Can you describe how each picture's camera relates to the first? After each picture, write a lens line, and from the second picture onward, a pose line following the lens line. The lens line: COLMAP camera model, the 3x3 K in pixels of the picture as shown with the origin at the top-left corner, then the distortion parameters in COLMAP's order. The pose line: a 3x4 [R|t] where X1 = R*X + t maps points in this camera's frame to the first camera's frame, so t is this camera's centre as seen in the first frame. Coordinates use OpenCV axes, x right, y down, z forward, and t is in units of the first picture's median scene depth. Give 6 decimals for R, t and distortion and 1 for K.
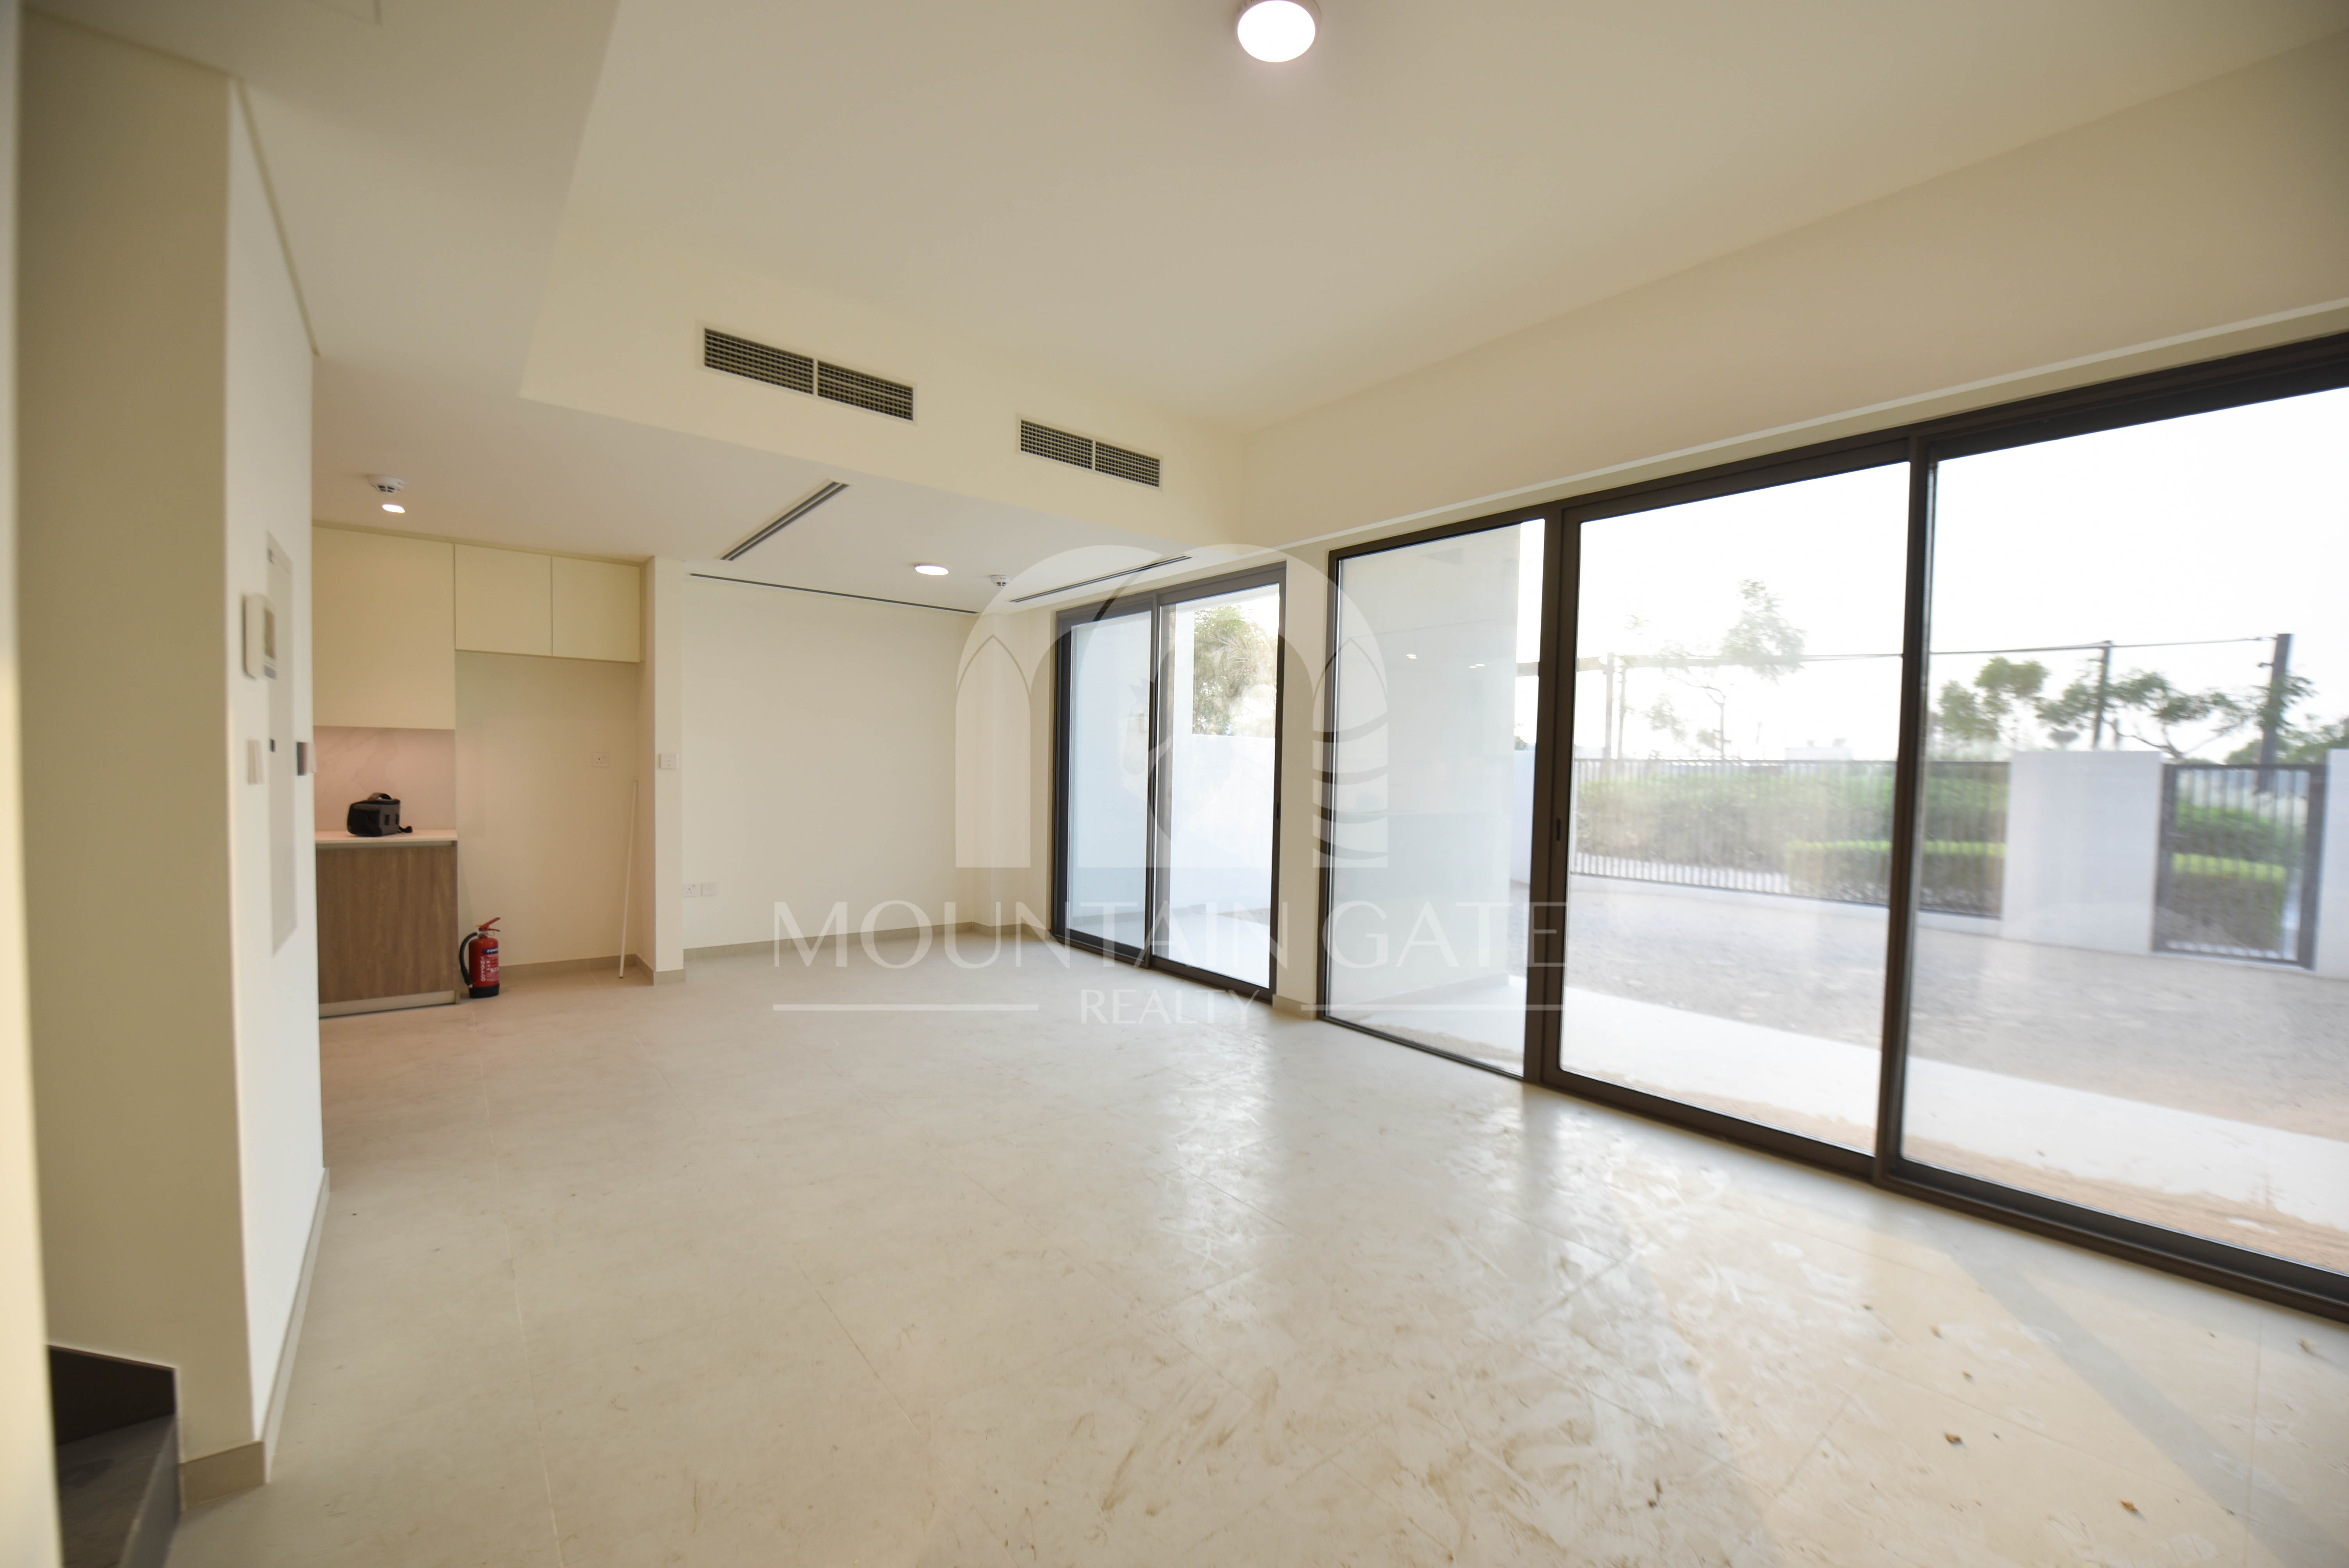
lens RADIAL K [[927.2, 0, 1195.1], [0, 927.2, 792.3], [0, 0, 1]] dist [-0.000302, -0.000041]
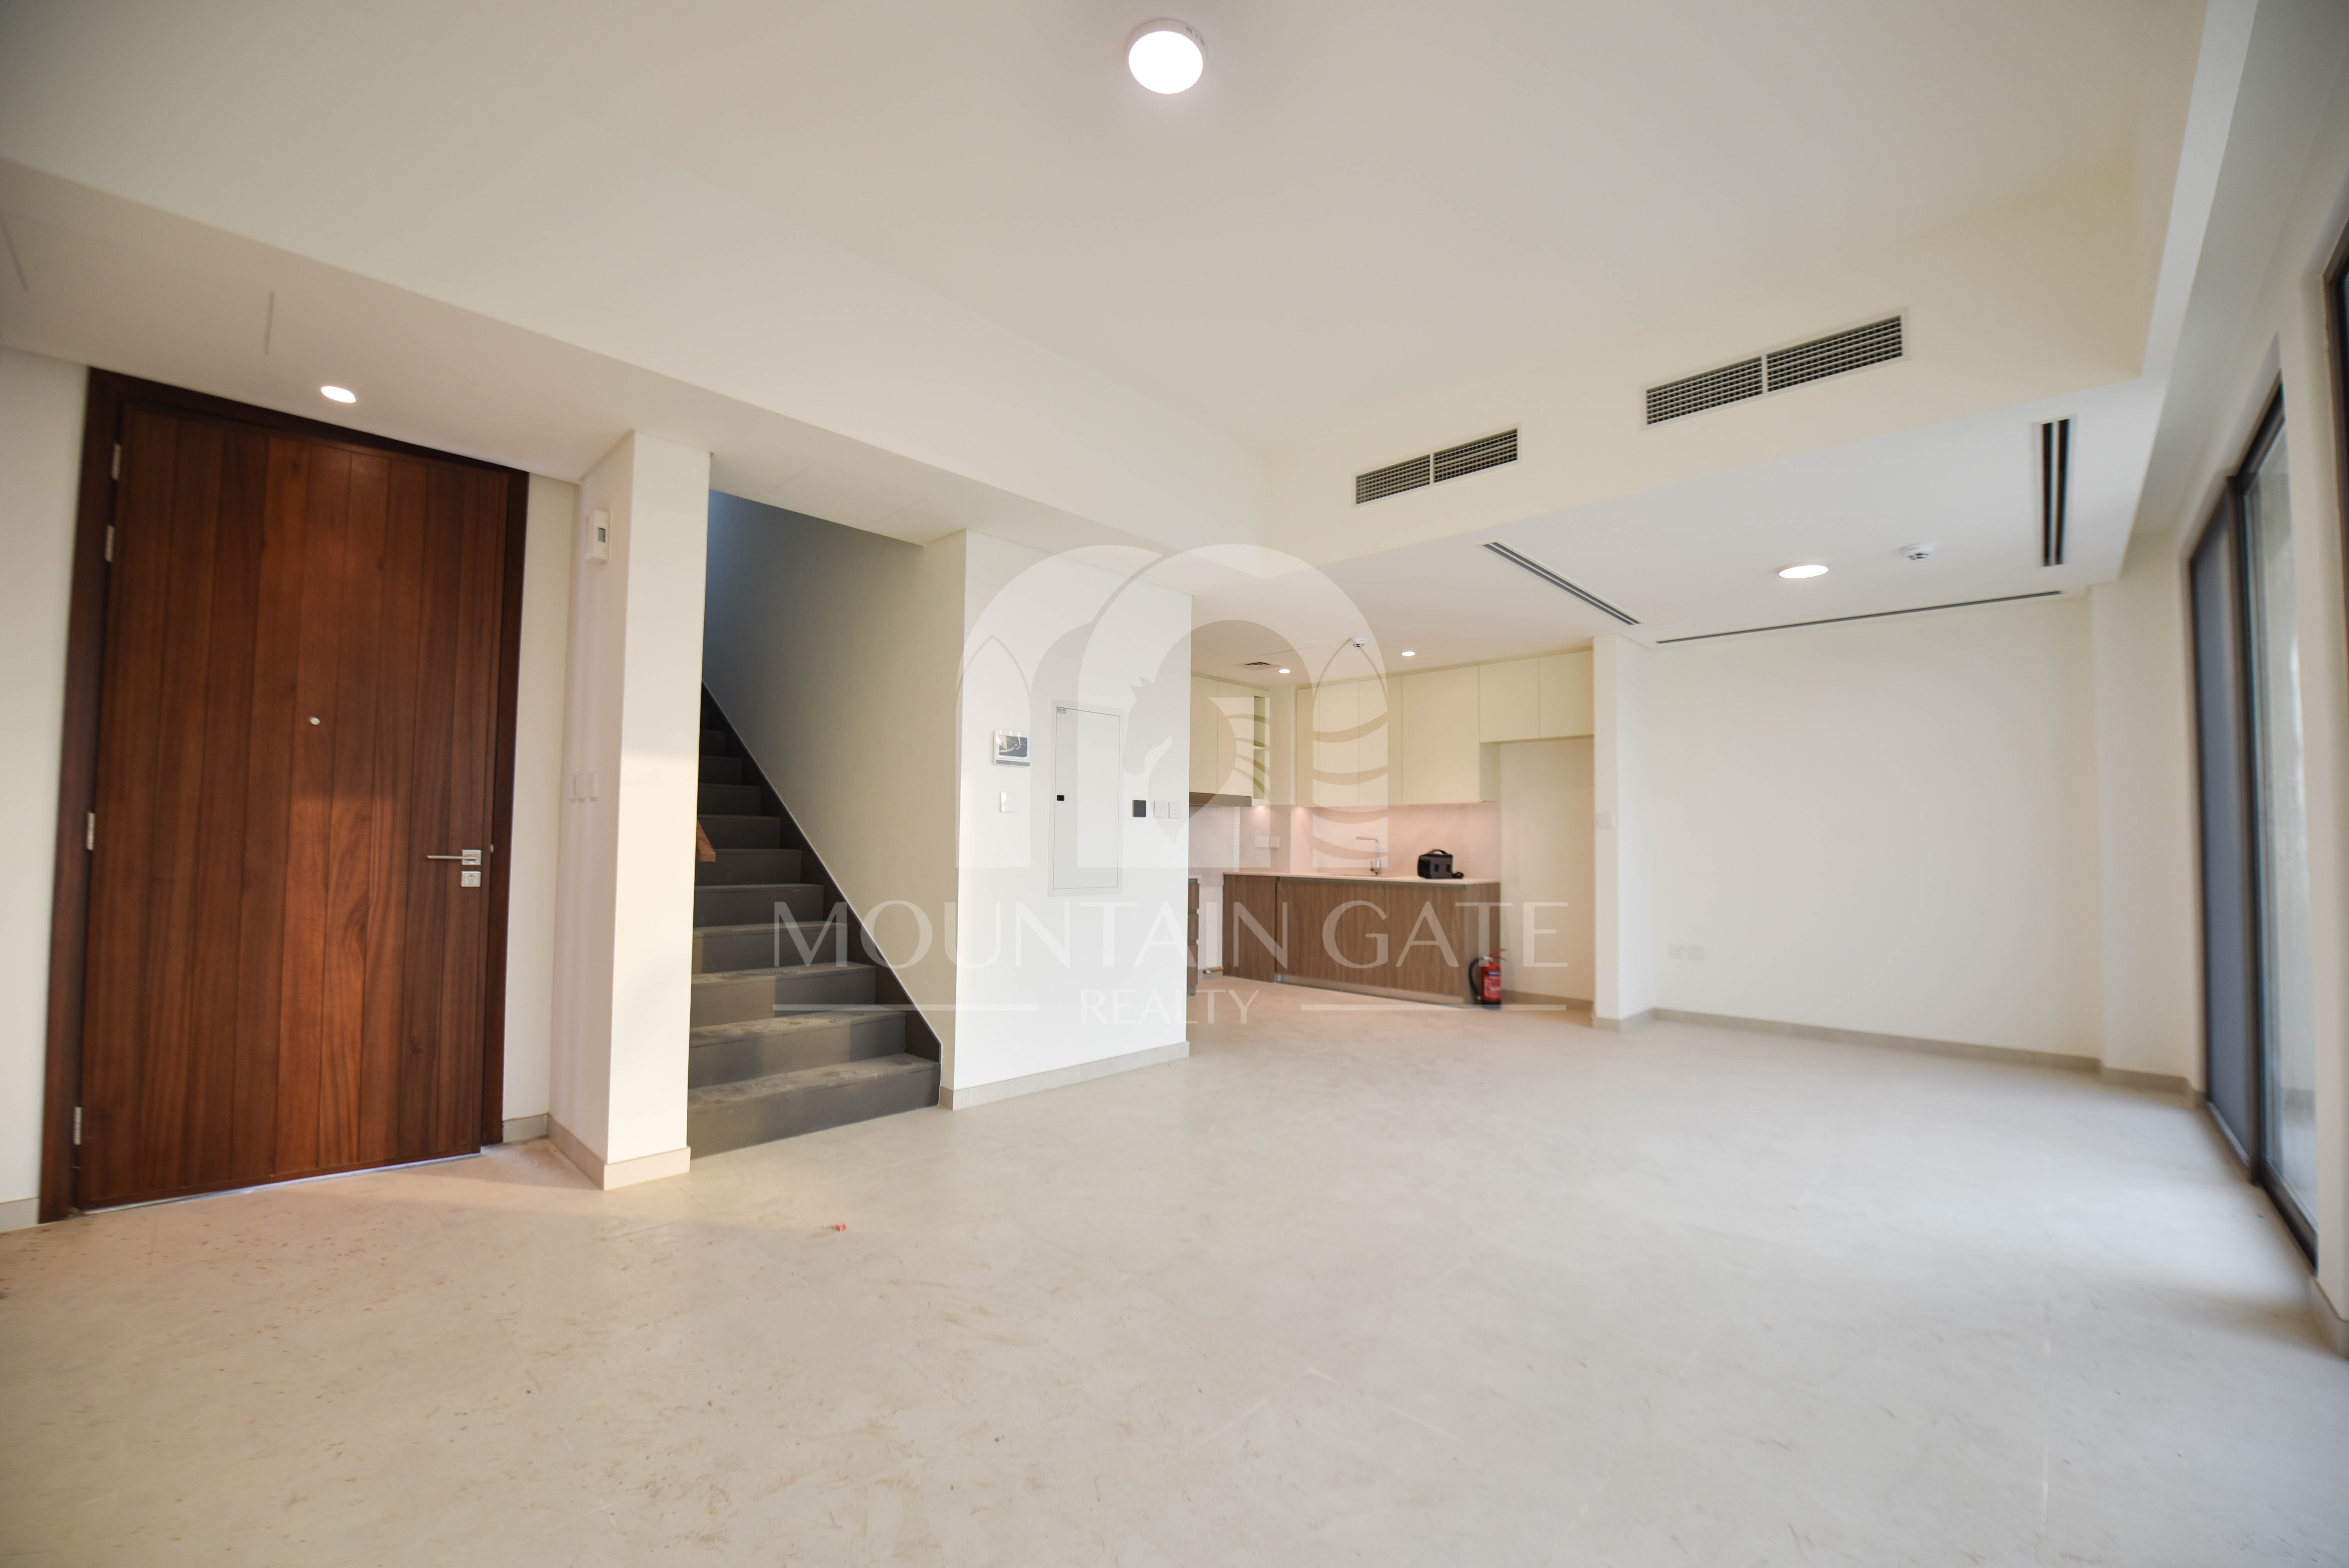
lens RADIAL K [[927.2, 0, 1195.1], [0, 927.2, 792.3], [0, 0, 1]] dist [-0.000302, -0.000041]
pose [[0.139956, -0.075099, -0.987306, 0.482656], [-0.037370, 0.996009, -0.081058, 0.042755], [0.989452, 0.048241, 0.136591, 0.417653]]
